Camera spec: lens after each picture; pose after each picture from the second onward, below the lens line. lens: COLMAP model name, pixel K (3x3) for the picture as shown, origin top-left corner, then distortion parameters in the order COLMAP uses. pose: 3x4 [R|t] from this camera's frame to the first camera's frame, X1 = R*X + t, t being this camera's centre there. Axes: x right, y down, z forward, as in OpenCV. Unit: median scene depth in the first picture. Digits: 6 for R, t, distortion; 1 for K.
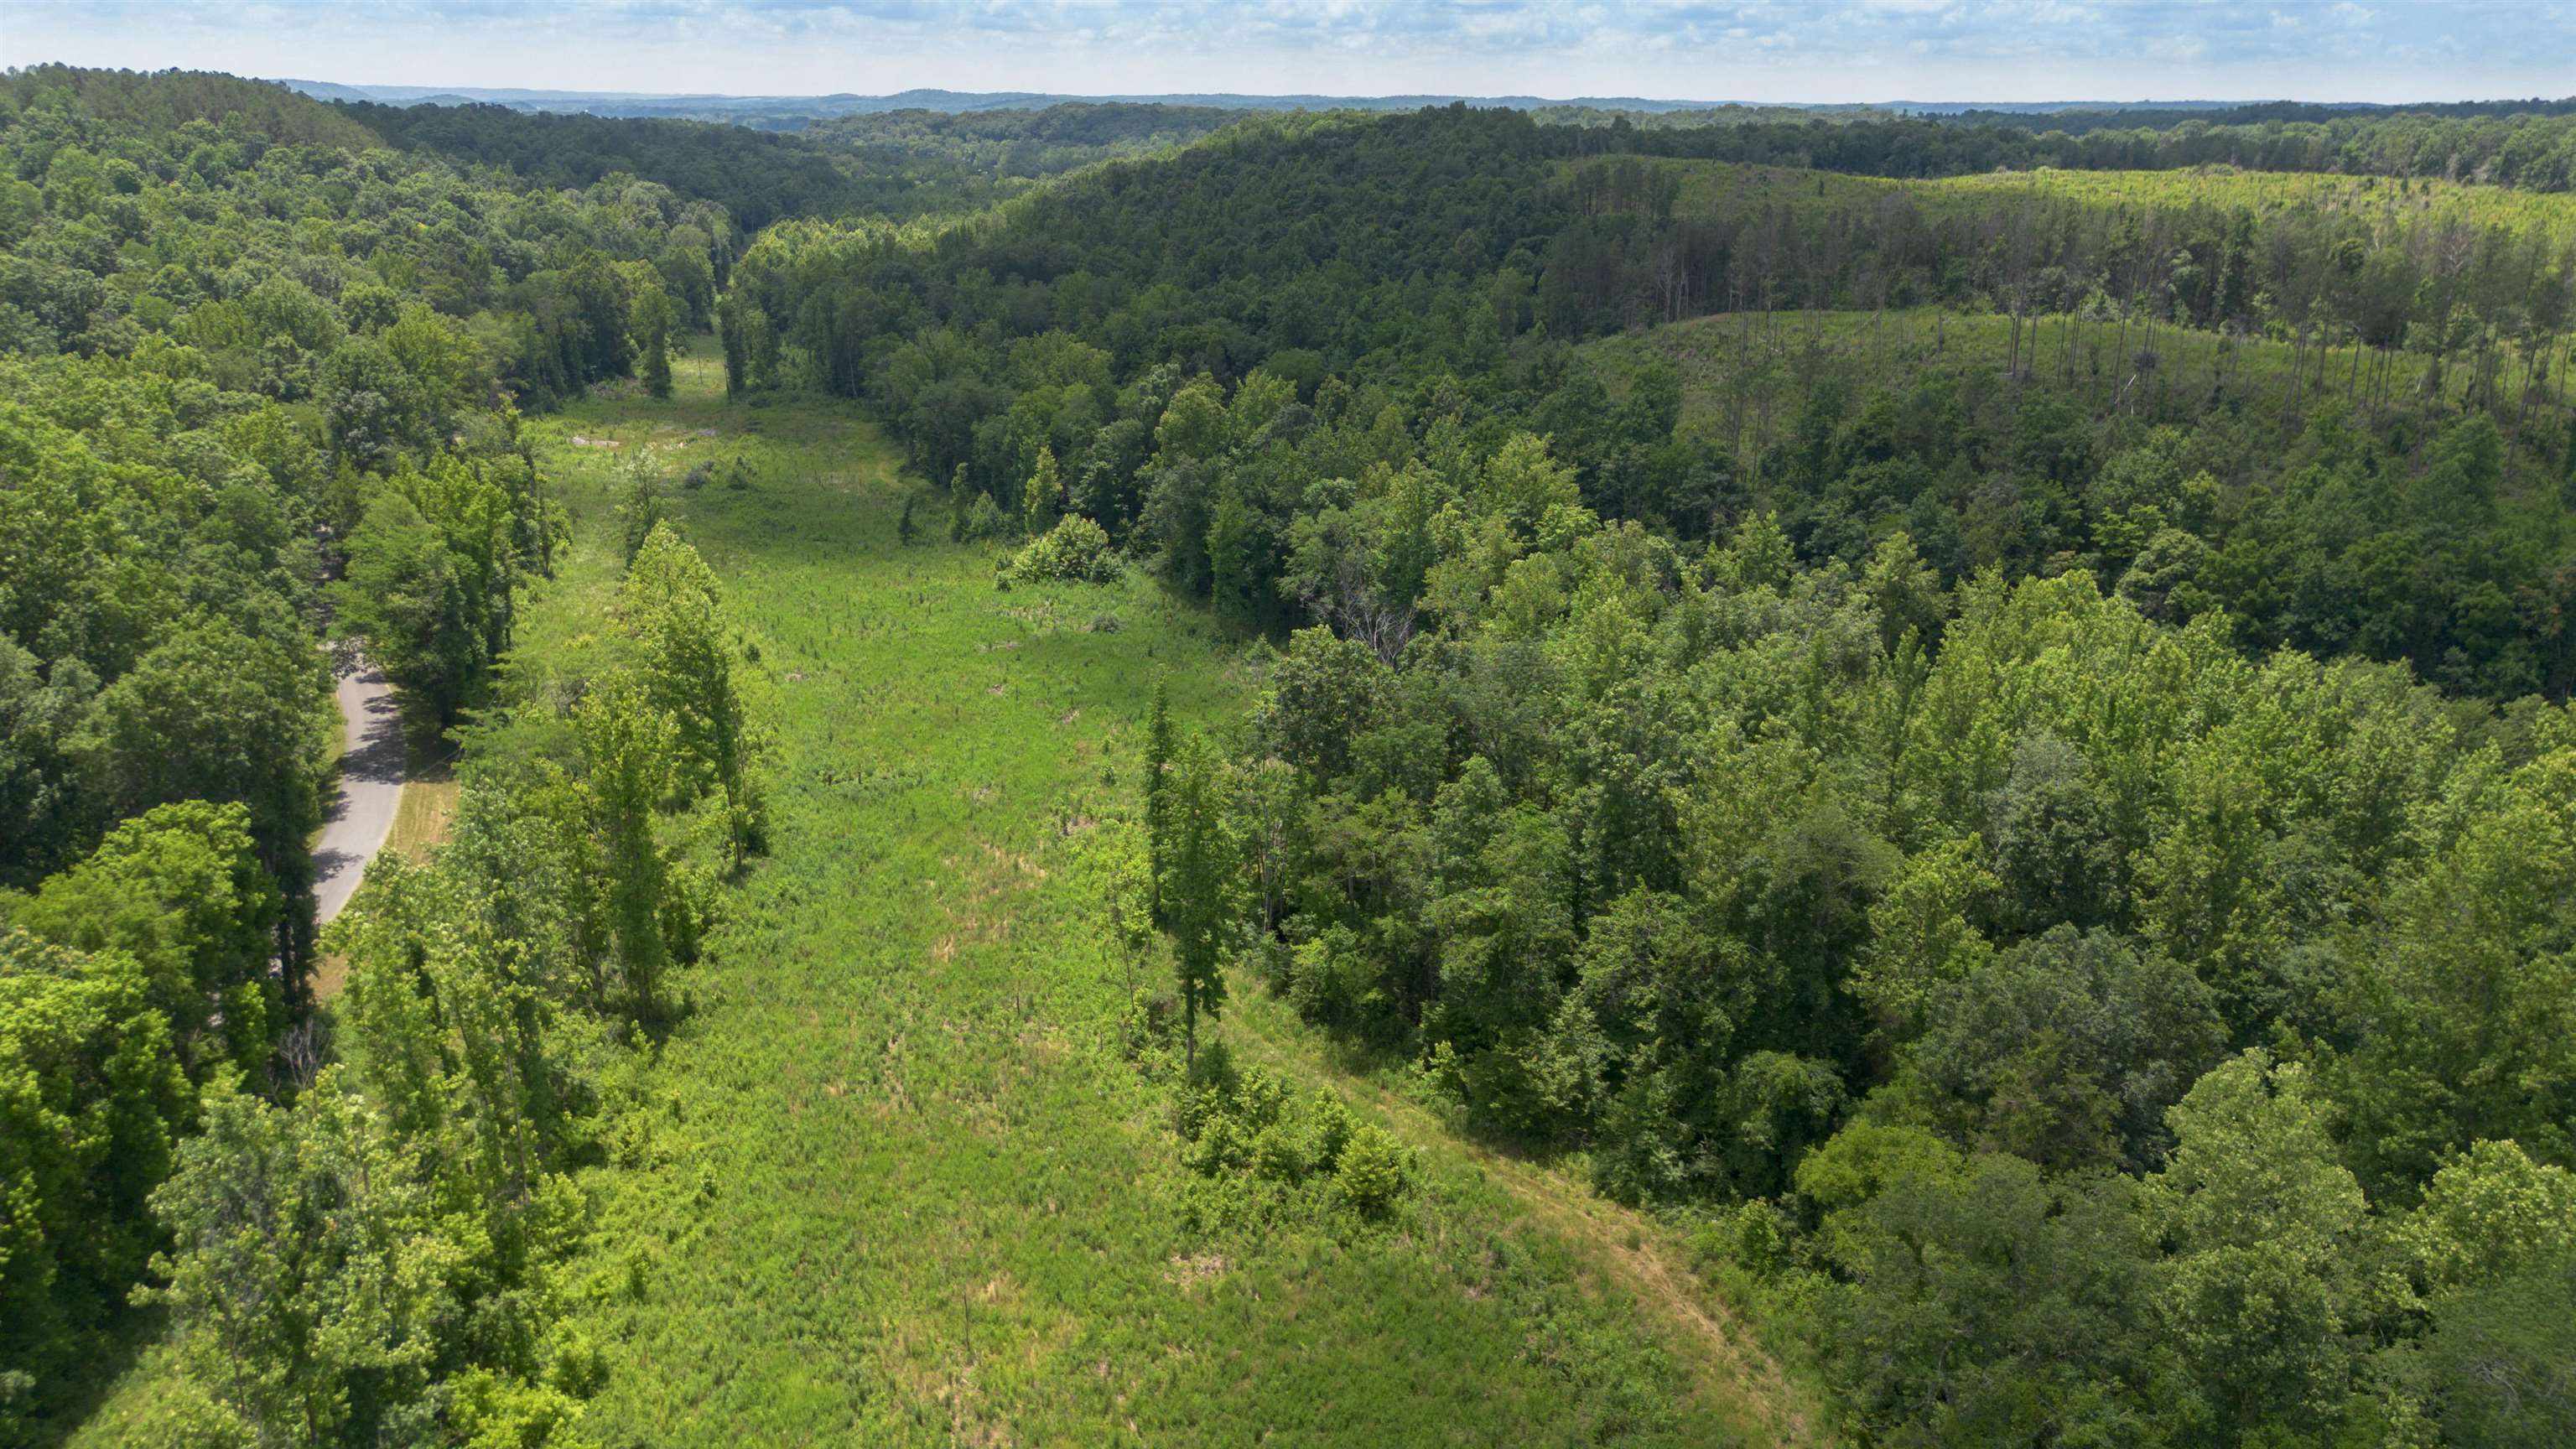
lens RADIAL K [[1814.6, 0, 1303.9], [0, 1814.6, 723.3], [0, 0, 1]] dist [0.065138, -0.071448]
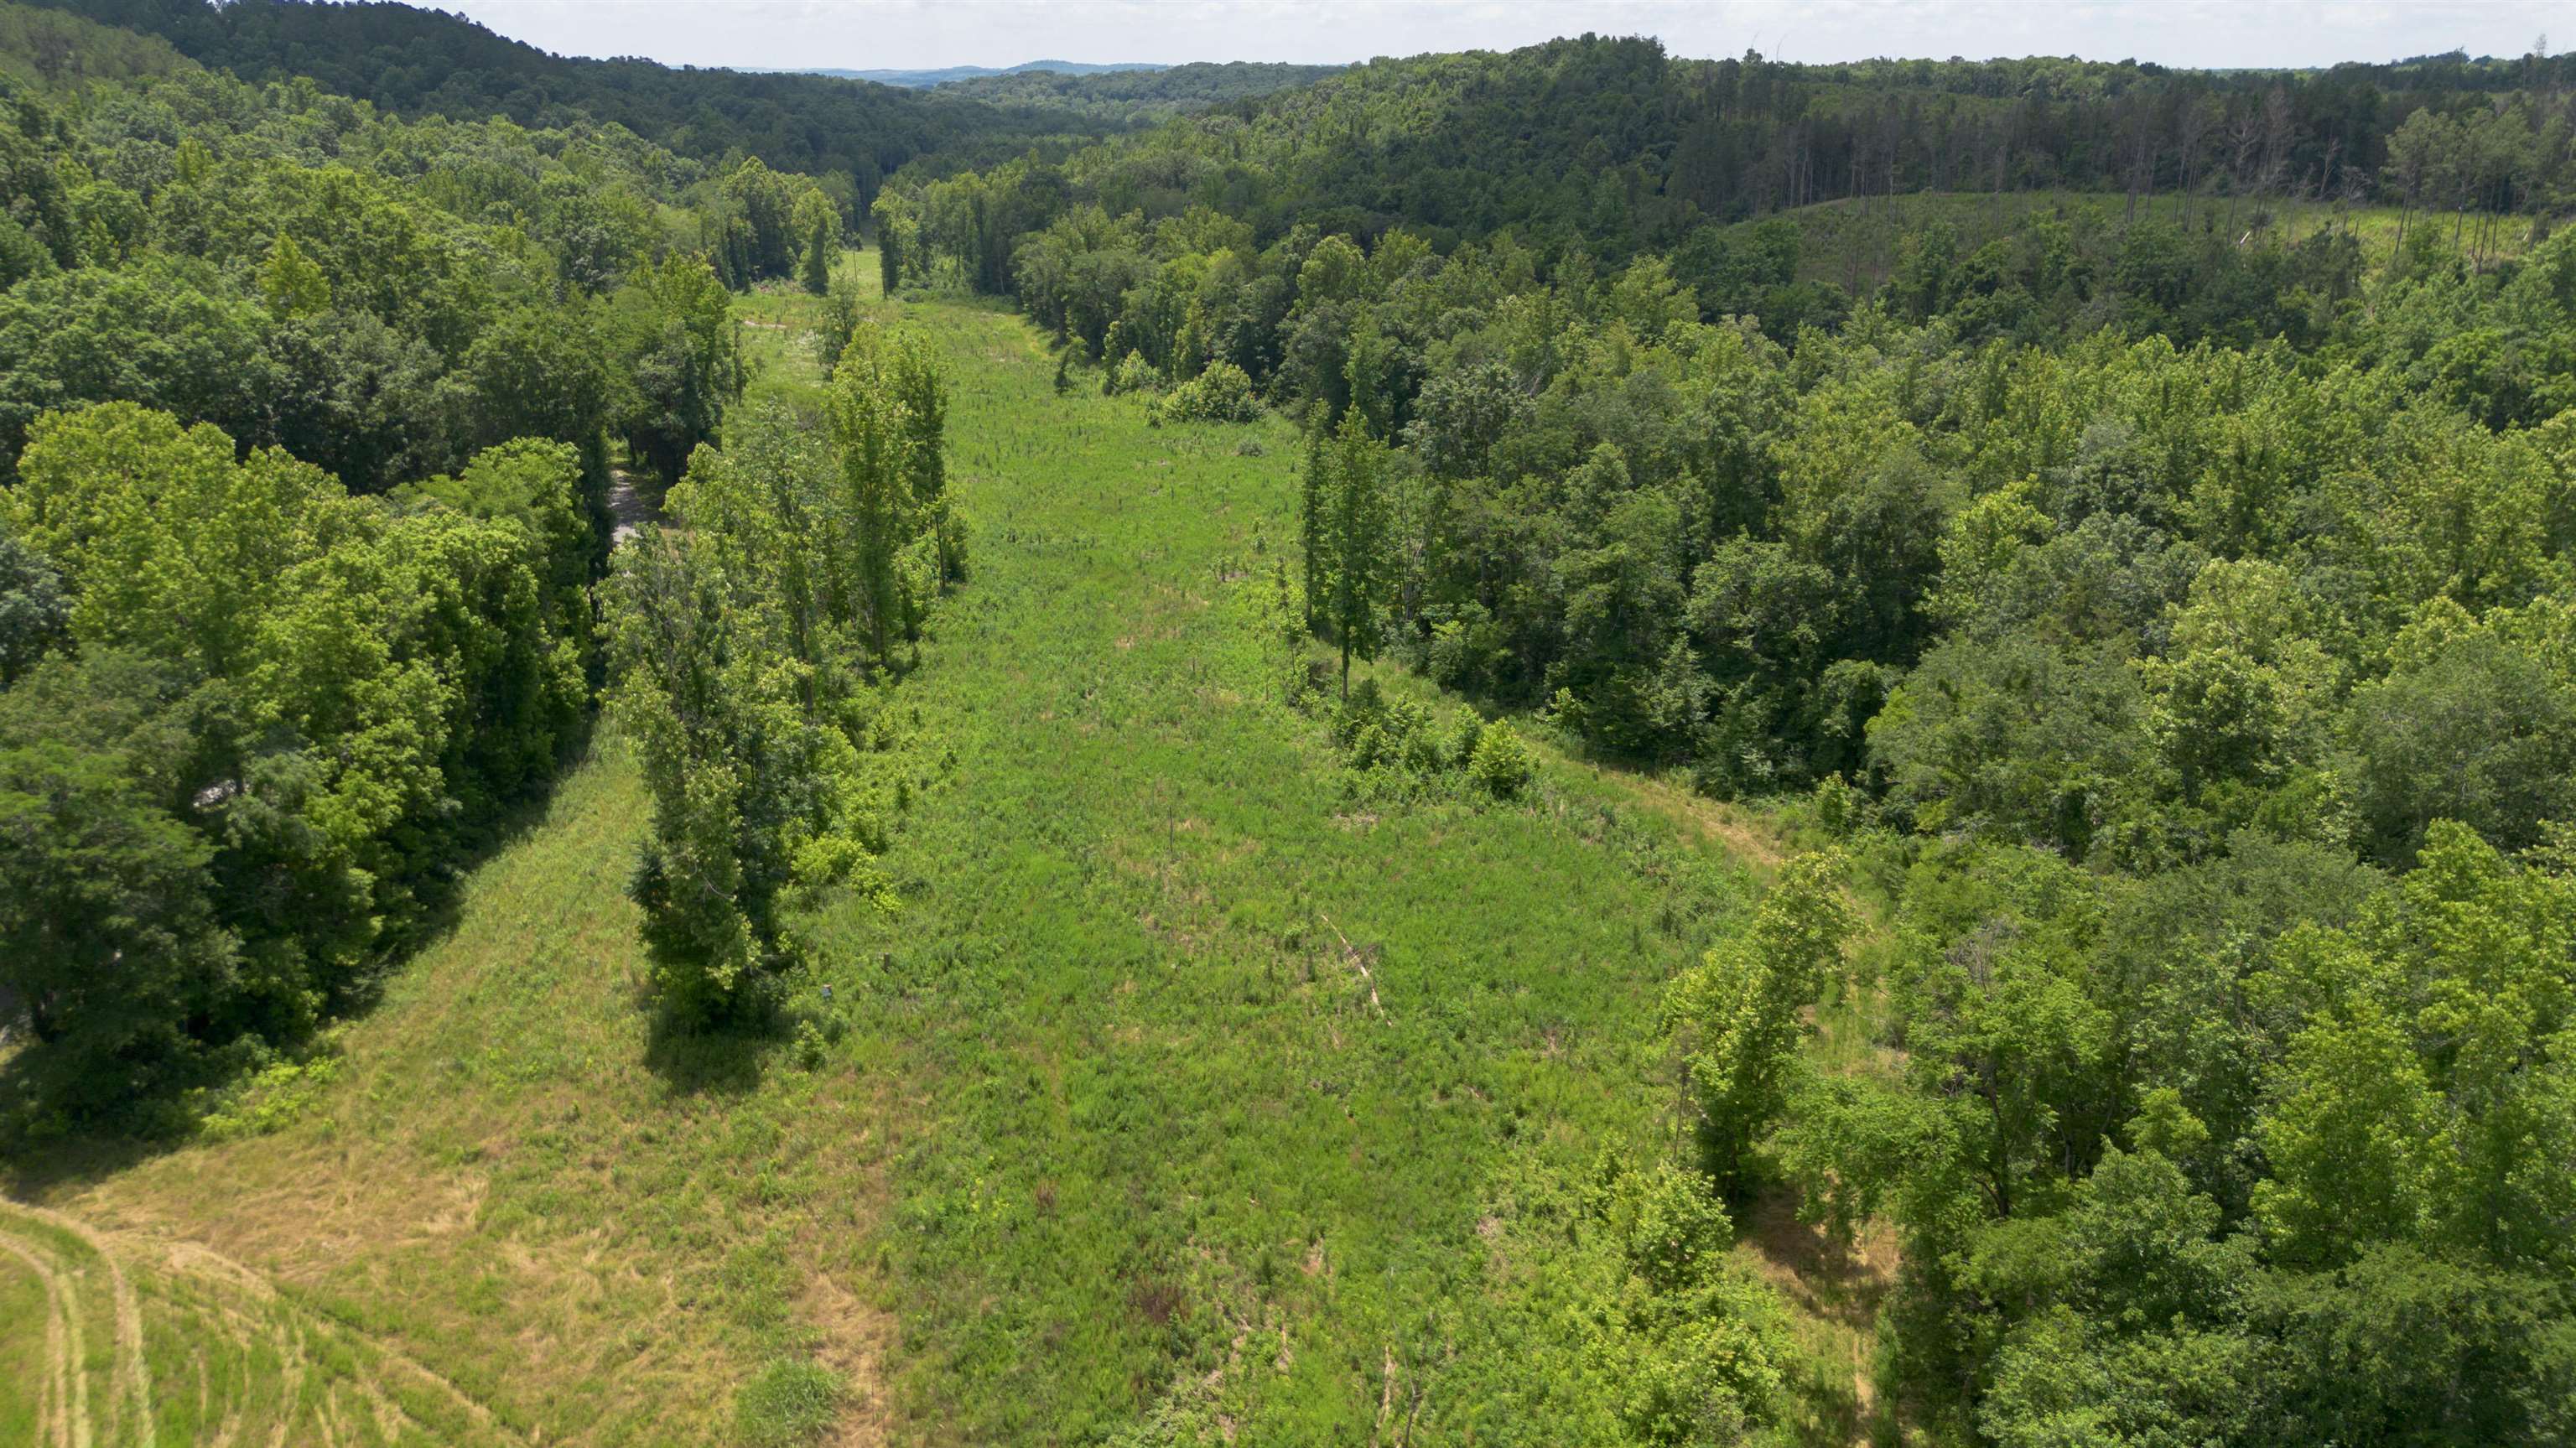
lens RADIAL K [[1867.2, 0, 1288.0], [0, 1867.2, 724.0], [0, 0, 1]] dist [0.076970, -0.097300]
pose [[0.997638, 0.021135, -0.065362, -0.020023], [-0.021314, 0.999771, -0.002043, 0.200558], [0.065304, 0.003432, 0.997860, -0.191444]]
